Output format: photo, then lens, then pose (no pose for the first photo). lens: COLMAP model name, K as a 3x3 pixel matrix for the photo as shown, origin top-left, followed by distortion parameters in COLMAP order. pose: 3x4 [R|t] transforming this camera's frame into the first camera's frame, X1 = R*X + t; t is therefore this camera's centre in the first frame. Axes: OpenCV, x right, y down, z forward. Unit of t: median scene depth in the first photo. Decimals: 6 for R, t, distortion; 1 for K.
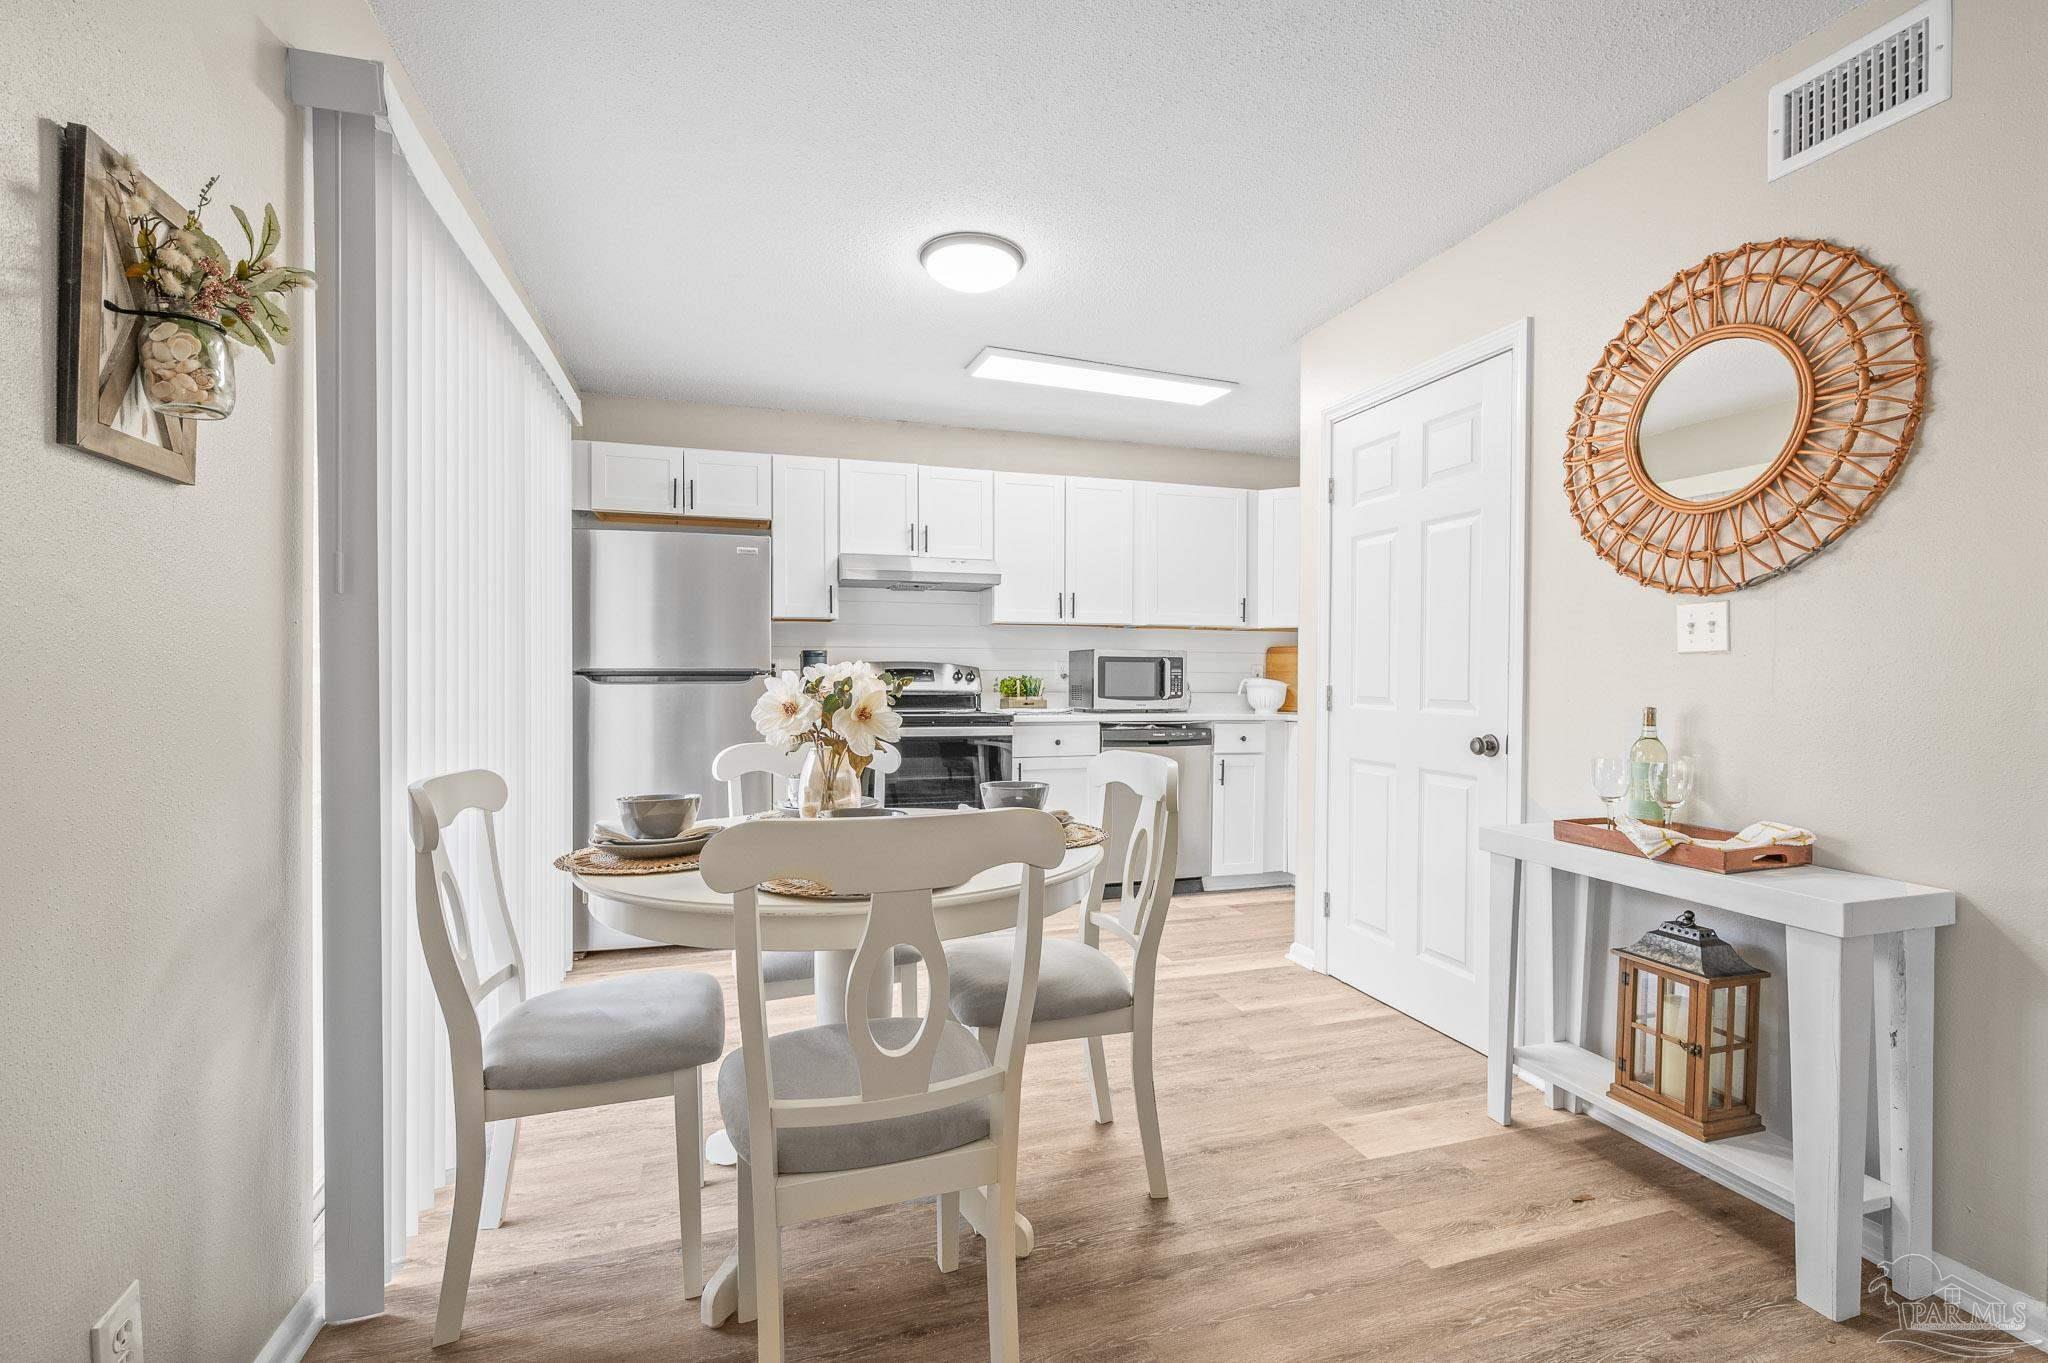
lens RADIAL K [[904.1, 0, 1029.3], [0, 904.1, 681.8], [0, 0, 1]] dist [-0.000709, -0.000039]
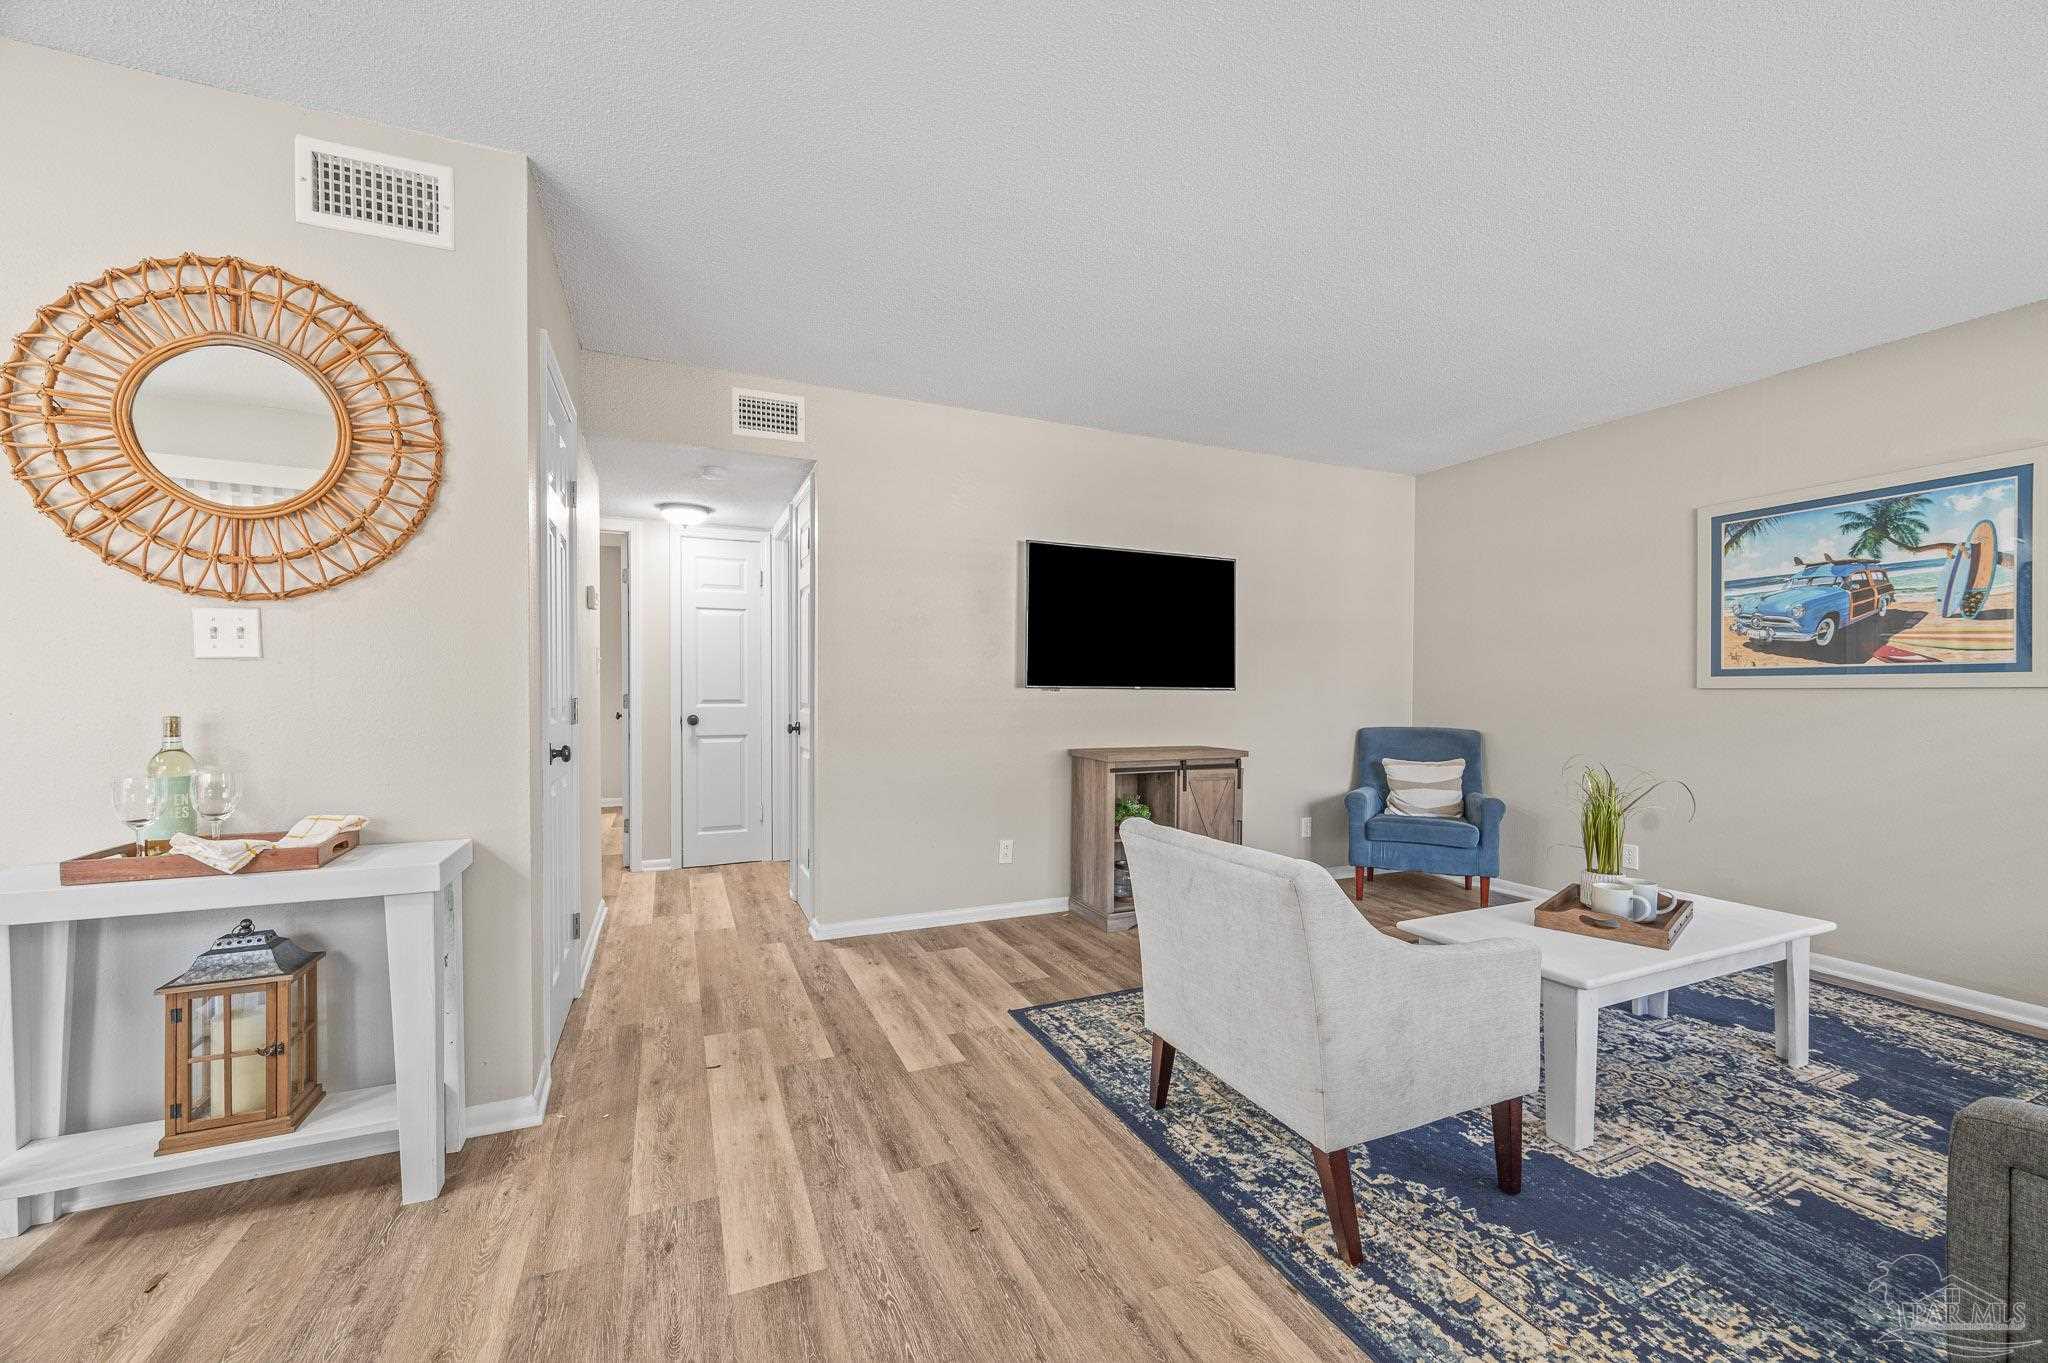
lens RADIAL K [[814.0, 0, 1034.4], [0, 814.0, 693.0], [0, 0, 1]] dist [-0.000563, 0.000213]
pose [[-0.102239, -0.016936, 0.994616, -0.220545], [0.003974, 0.999840, 0.017434, -0.006160], [-0.994752, 0.005735, -0.102155, 0.209454]]
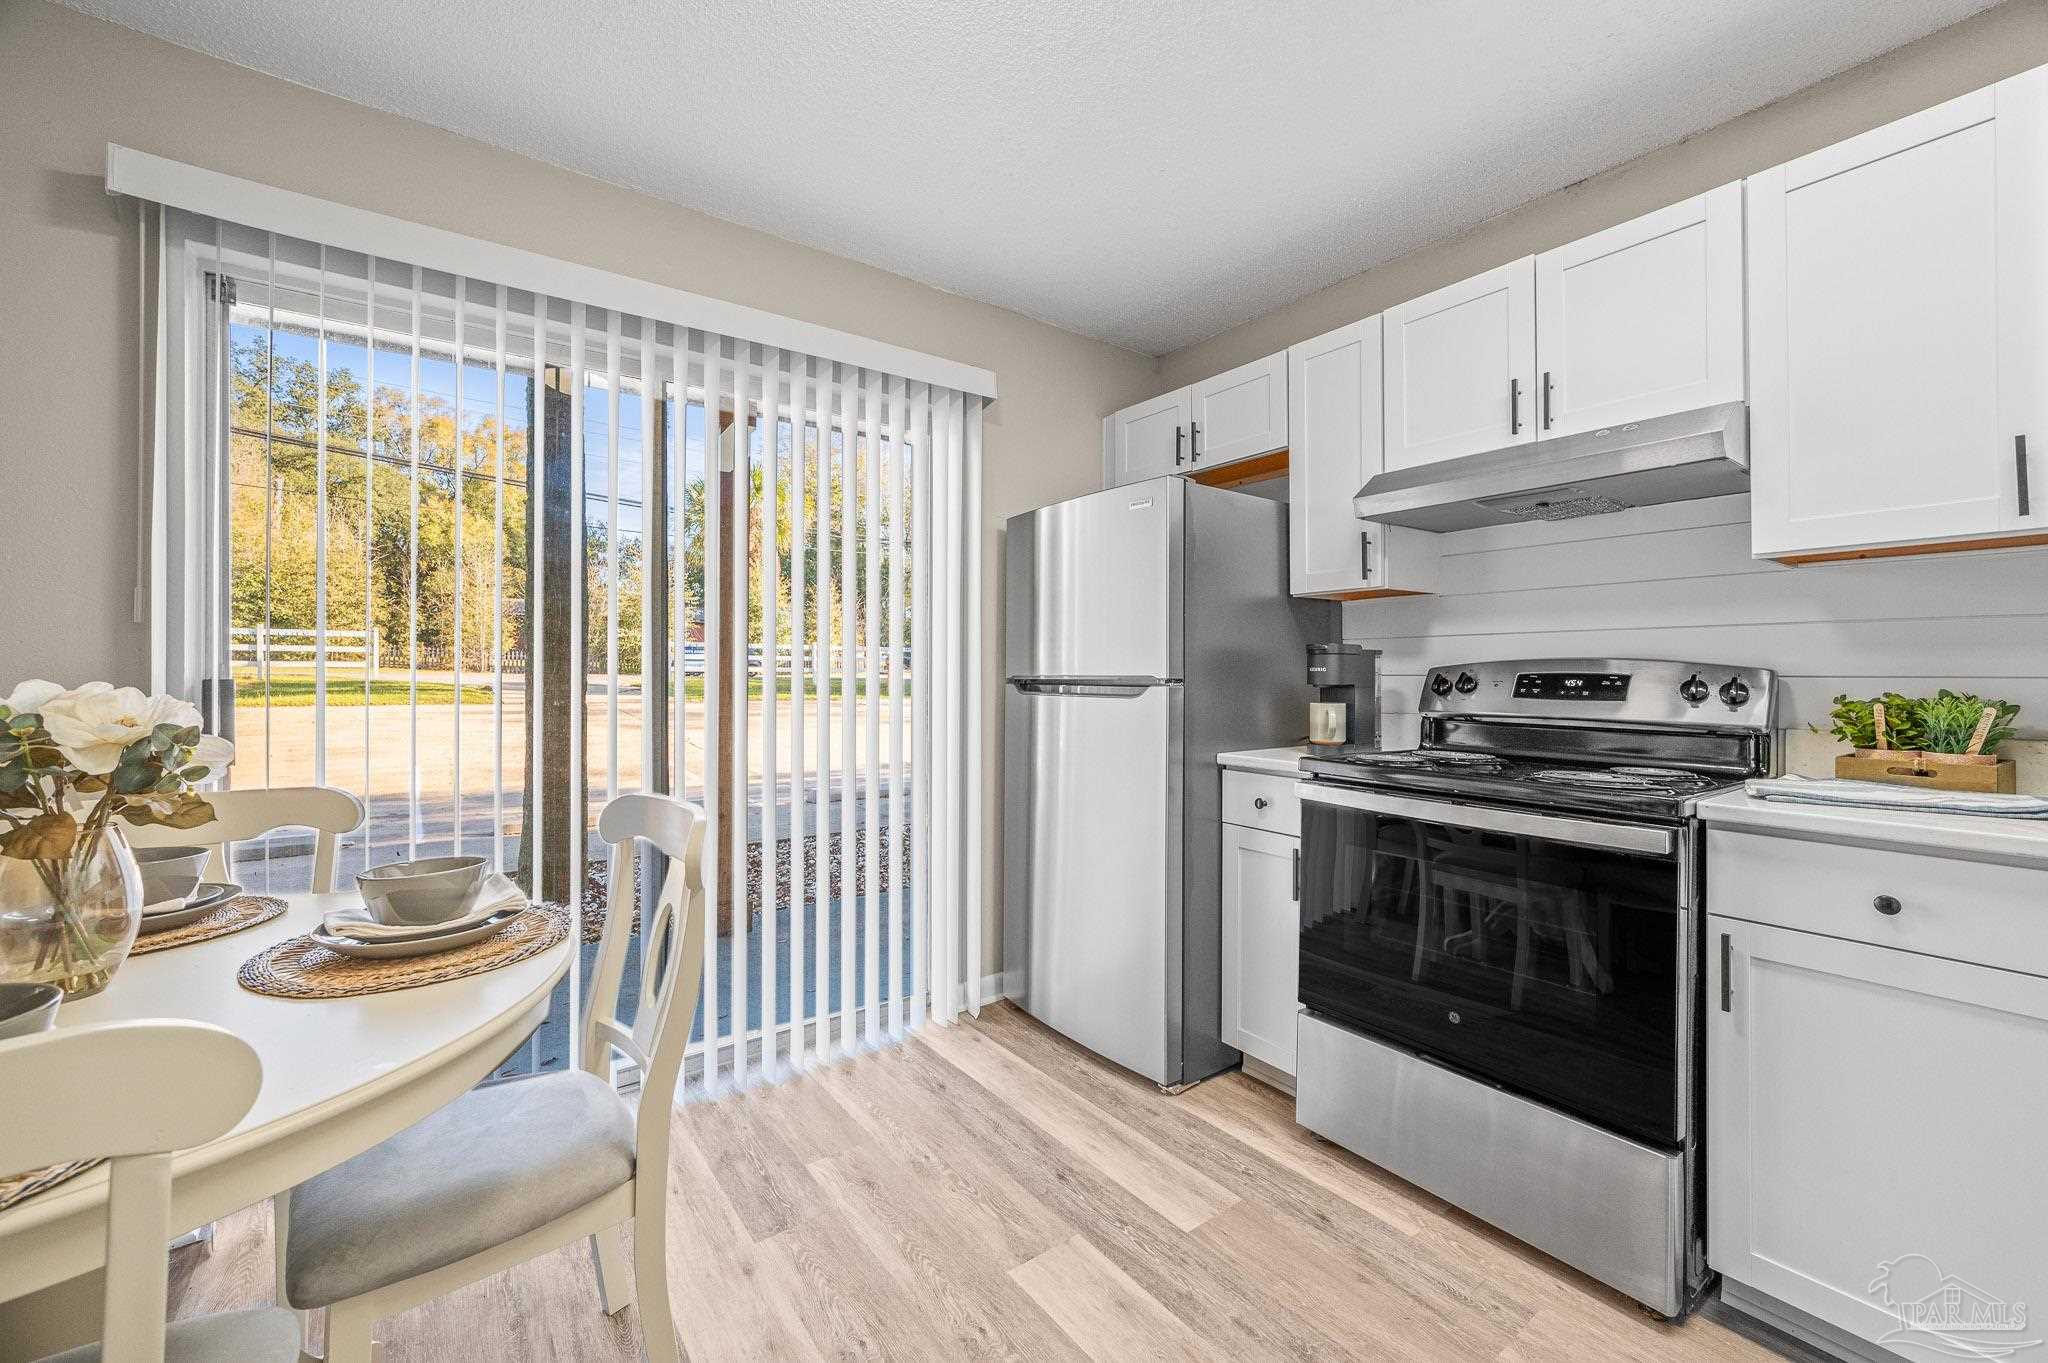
lens RADIAL K [[816.4, 0, 1031.0], [0, 816.4, 662.4], [0, 0, 1]] dist [-0.001204, -0.000349]
pose [[0.319763, -0.014555, -0.947386, 0.416693], [-0.005834, 0.999833, -0.017330, -0.023917], [0.947480, 0.011069, 0.319624, 1.240804]]
